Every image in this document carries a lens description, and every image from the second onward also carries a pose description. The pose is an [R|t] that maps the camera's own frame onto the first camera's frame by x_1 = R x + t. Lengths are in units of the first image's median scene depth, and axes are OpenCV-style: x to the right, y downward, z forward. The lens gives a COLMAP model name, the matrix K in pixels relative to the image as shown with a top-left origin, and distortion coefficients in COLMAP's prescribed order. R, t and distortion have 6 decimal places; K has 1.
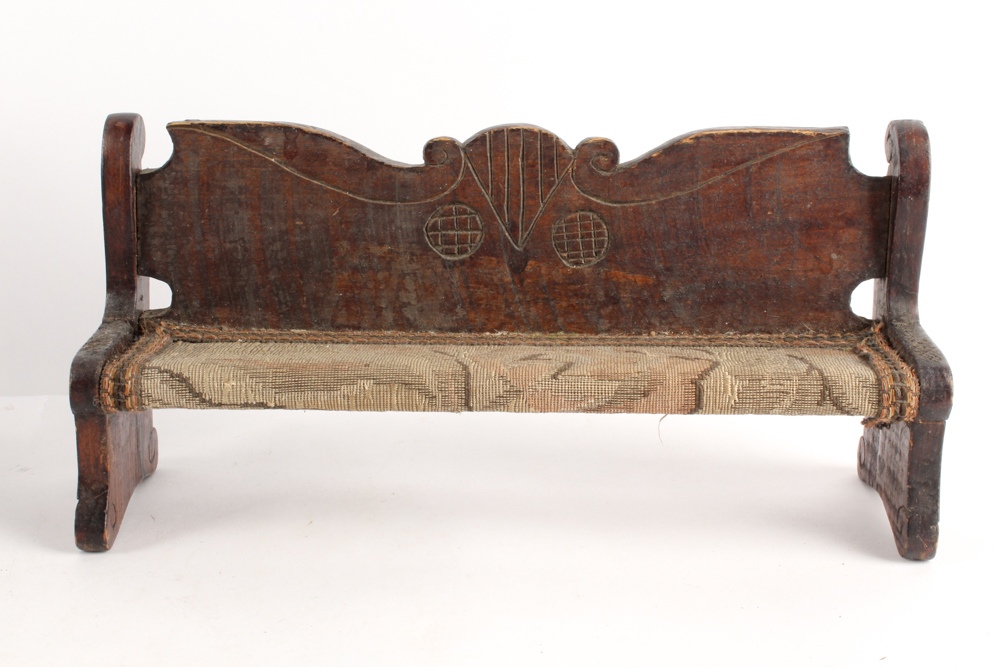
lens RADIAL K [[1548.4, 0, 500.6], [0, 1548.4, 332.9], [0, 0, 1]] dist [-0.024912, 0.000000]
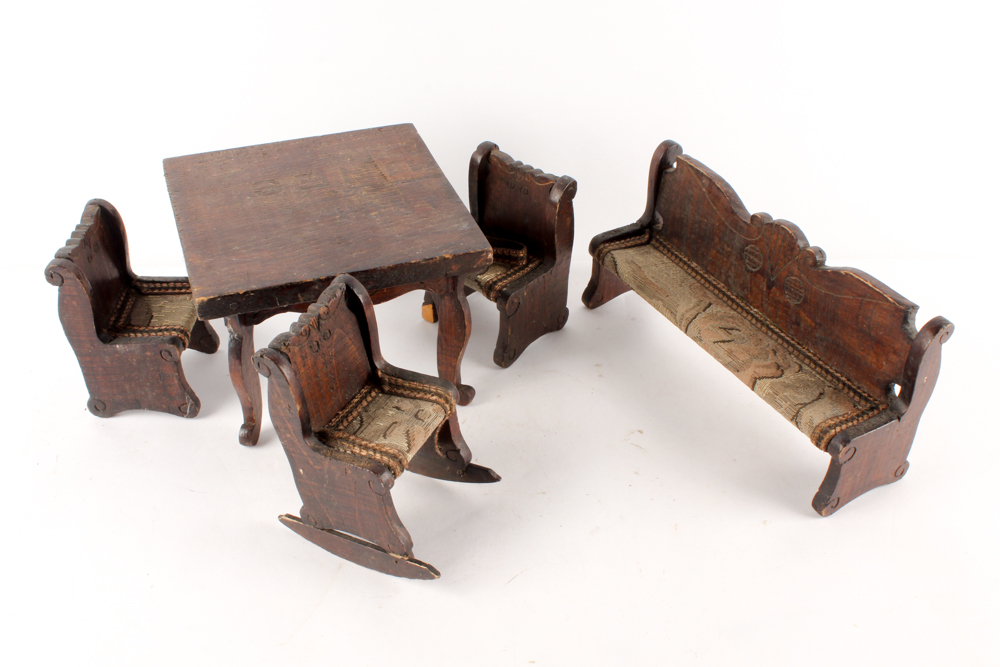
lens RADIAL K [[1113.9, 0, 521.1], [0, 1113.9, 358.5], [0, 0, 1]] dist [-0.113743, 0.000000]
pose [[0.522024, 0.524825, -0.672346, 0.879688], [-0.259898, 0.848668, 0.460669, -0.554304], [0.812369, -0.065739, 0.579426, -0.127806]]
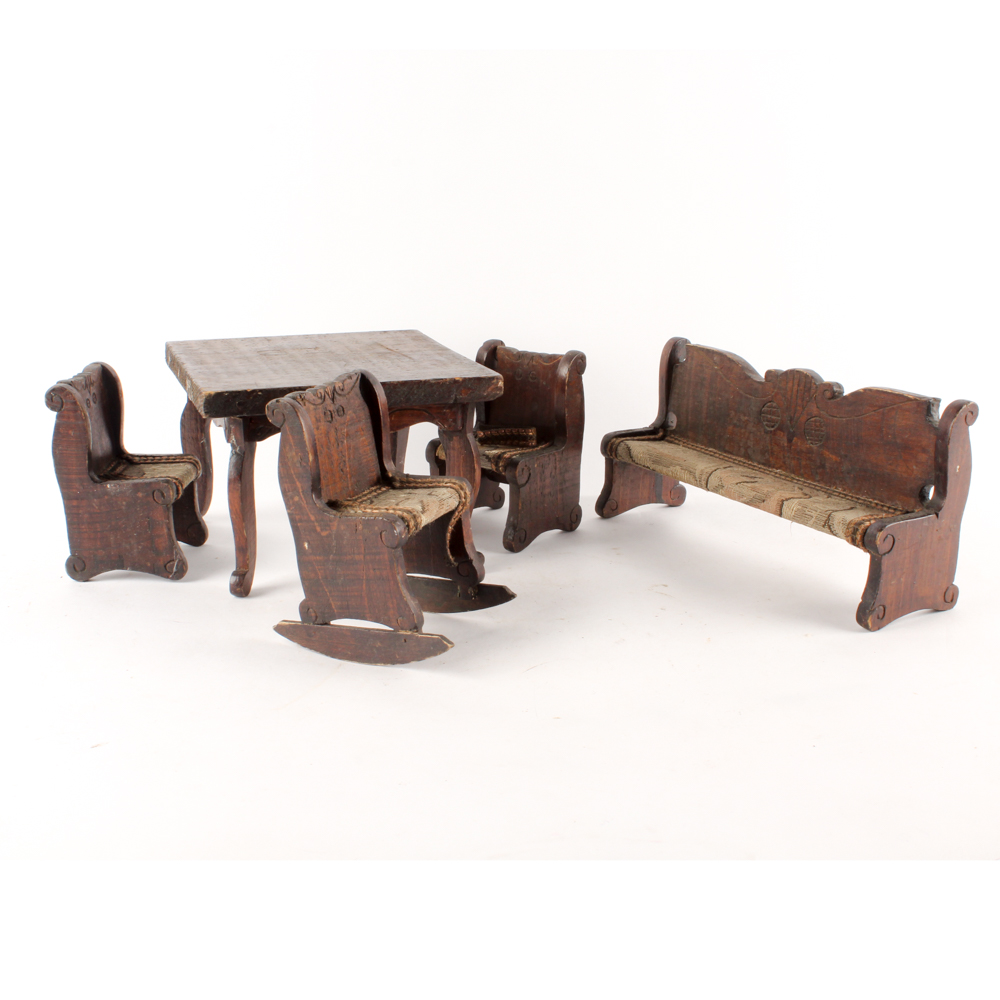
lens RADIAL K [[1352.8, 0, 504.9], [0, 1352.8, 495.1], [0, 0, 1]] dist [-0.109667, 0.000000]
pose [[0.526645, 0.223450, -0.820192, 1.248863], [-0.248231, 0.963207, 0.103023, -0.060711], [0.813035, 0.149341, 0.562735, -0.255747]]
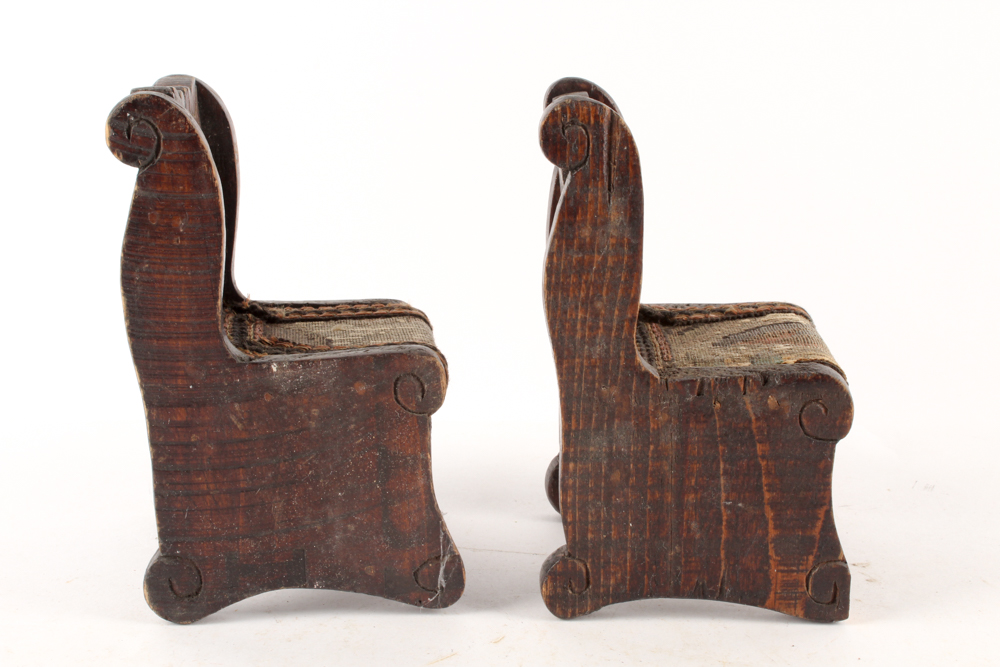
lens RADIAL K [[1562.4, 0, 497.7], [0, 1562.4, 340.0], [0, 0, 1]] dist [0.022094, 0.000000]
pose [[0.620036, 0.159740, -0.768140, 0.264577], [-0.227746, 0.973542, 0.018620, 0.167960], [0.750791, 0.163396, 0.640012, -0.115546]]
